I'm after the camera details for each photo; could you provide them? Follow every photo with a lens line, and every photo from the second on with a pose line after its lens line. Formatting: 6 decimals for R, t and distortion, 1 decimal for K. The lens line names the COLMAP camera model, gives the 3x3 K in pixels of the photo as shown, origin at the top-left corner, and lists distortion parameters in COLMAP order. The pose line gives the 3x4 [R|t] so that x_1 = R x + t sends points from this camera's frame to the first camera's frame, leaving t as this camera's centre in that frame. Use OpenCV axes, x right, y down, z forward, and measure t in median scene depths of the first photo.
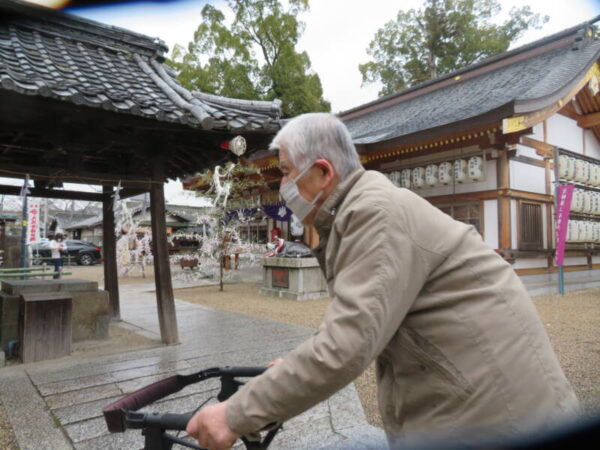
lens RADIAL K [[433.6, 0, 301.9], [0, 433.6, 226.1], [0, 0, 1]] dist [0.004075, 0.007205]
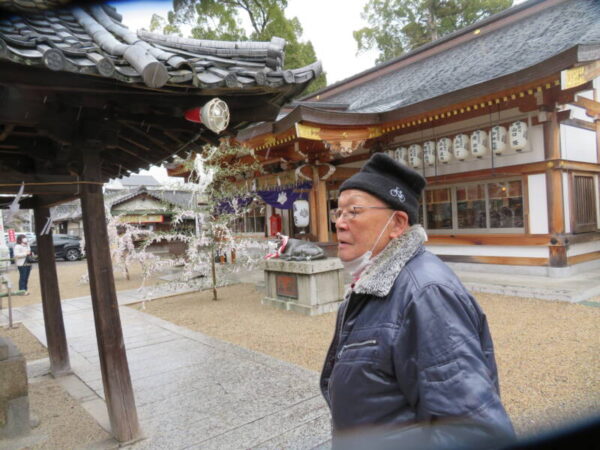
lens RADIAL K [[433.5, 0, 301.2], [0, 433.5, 223.0], [0, 0, 1]] dist [0.004102, 0.007170]
pose [[0.998833, -0.048098, 0.004356, -0.016173], [0.047848, 0.997796, 0.045978, -0.024692], [-0.006557, -0.045716, 0.998933, 0.161009]]
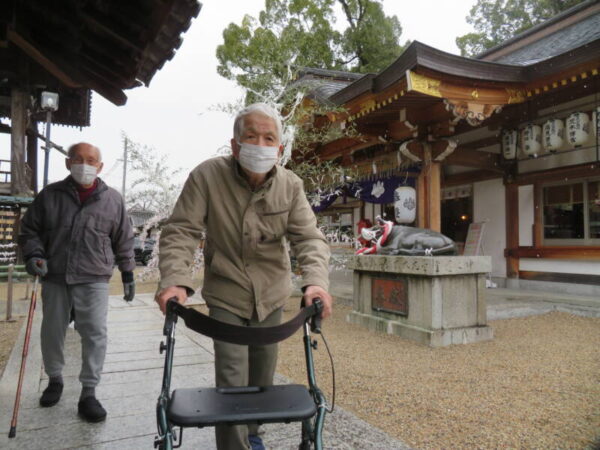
lens RADIAL K [[433.6, 0, 301.9], [0, 433.6, 226.1], [0, 0, 1]] dist [0.004075, 0.007205]
pose [[0.983326, 0.000062, -0.181851, -0.044871], [-0.001911, 0.999948, -0.009991, 0.034405], [0.181841, 0.010172, 0.983275, 0.375832]]
